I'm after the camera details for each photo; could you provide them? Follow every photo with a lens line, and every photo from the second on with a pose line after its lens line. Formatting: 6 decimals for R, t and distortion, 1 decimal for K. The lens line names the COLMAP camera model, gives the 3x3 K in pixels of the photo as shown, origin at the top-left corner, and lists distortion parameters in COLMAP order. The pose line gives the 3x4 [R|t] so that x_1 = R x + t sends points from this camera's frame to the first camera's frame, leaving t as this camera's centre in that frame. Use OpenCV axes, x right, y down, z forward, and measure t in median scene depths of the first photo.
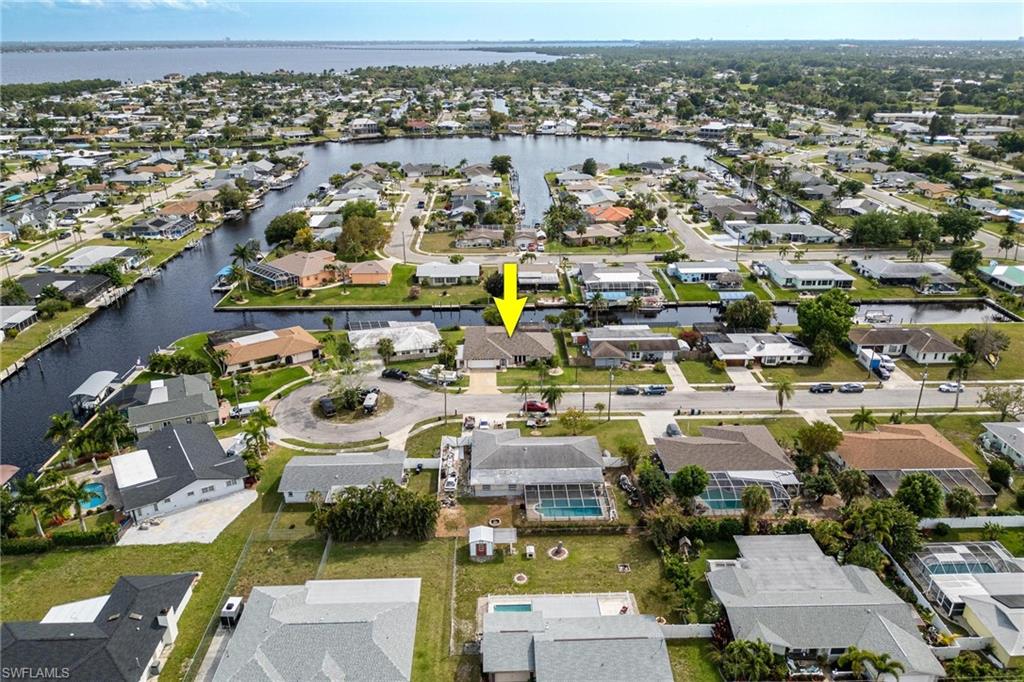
lens RADIAL K [[742.9, 0, 512.0], [0, 742.9, 341.0], [0, 0, 1]] dist [-0.009076, -0.007297]
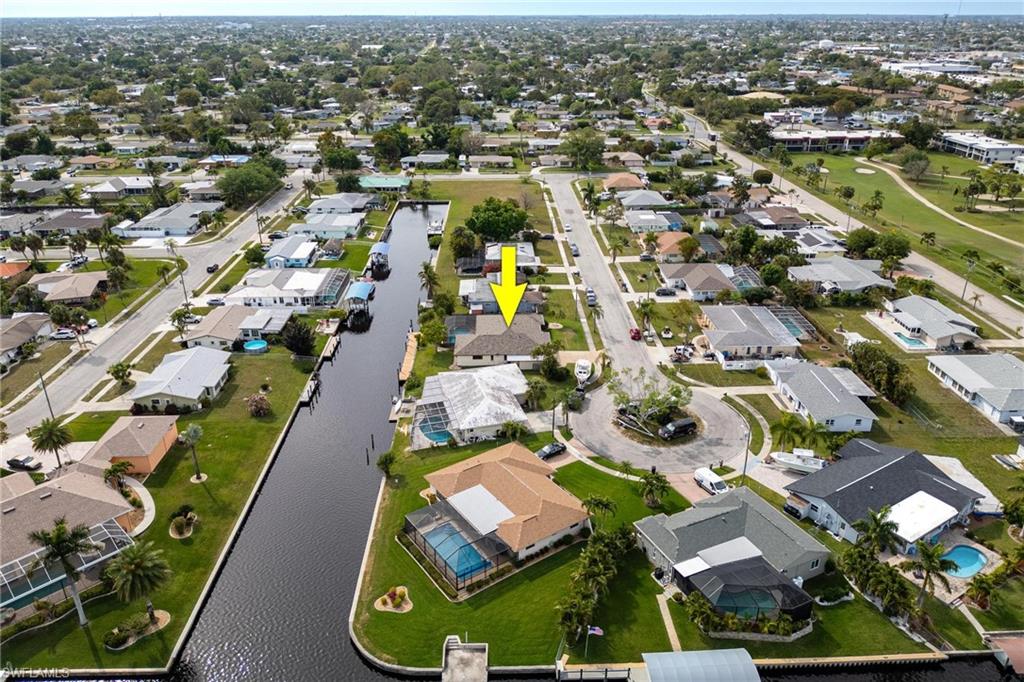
lens RADIAL K [[742.9, 0, 512.0], [0, 742.9, 341.0], [0, 0, 1]] dist [-0.009076, -0.007297]
pose [[0.005018, -0.403084, 0.915149, -0.678917], [0.379678, 0.847399, 0.371161, -0.263095], [-0.925105, 0.345599, 0.157295, 0.704431]]
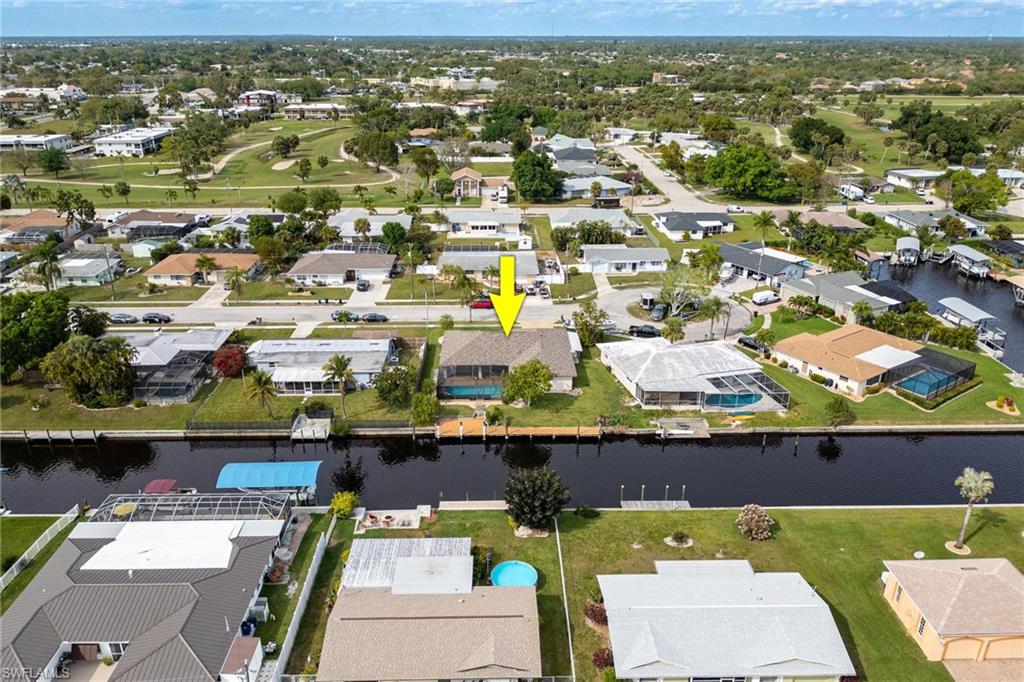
lens RADIAL K [[742.9, 0, 512.0], [0, 742.9, 341.0], [0, 0, 1]] dist [-0.009076, -0.007297]
pose [[-0.999956, -0.005679, 0.007521, -0.012534], [0.001203, 0.714629, 0.699503, -0.397821], [-0.009348, 0.699481, -0.714590, 1.222224]]
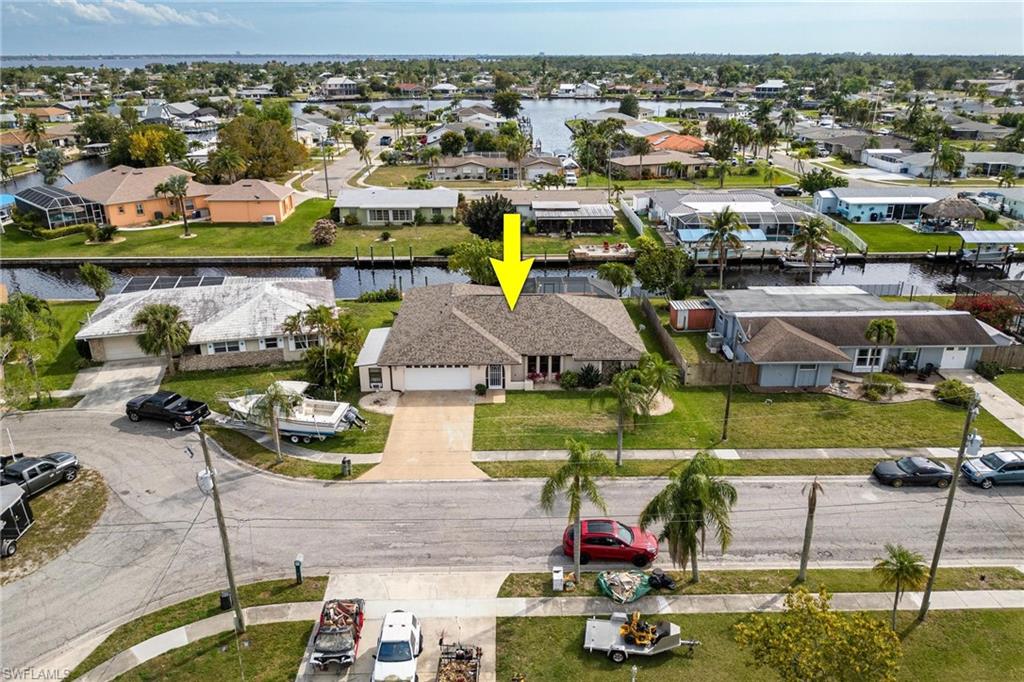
lens RADIAL K [[742.9, 0, 512.0], [0, 742.9, 341.0], [0, 0, 1]] dist [-0.009076, -0.007297]
pose [[0.999928, 0.004330, -0.011186, -0.000346], [-0.004549, 0.999798, -0.019592, 0.015639], [0.011099, 0.019642, 0.999745, 0.520307]]
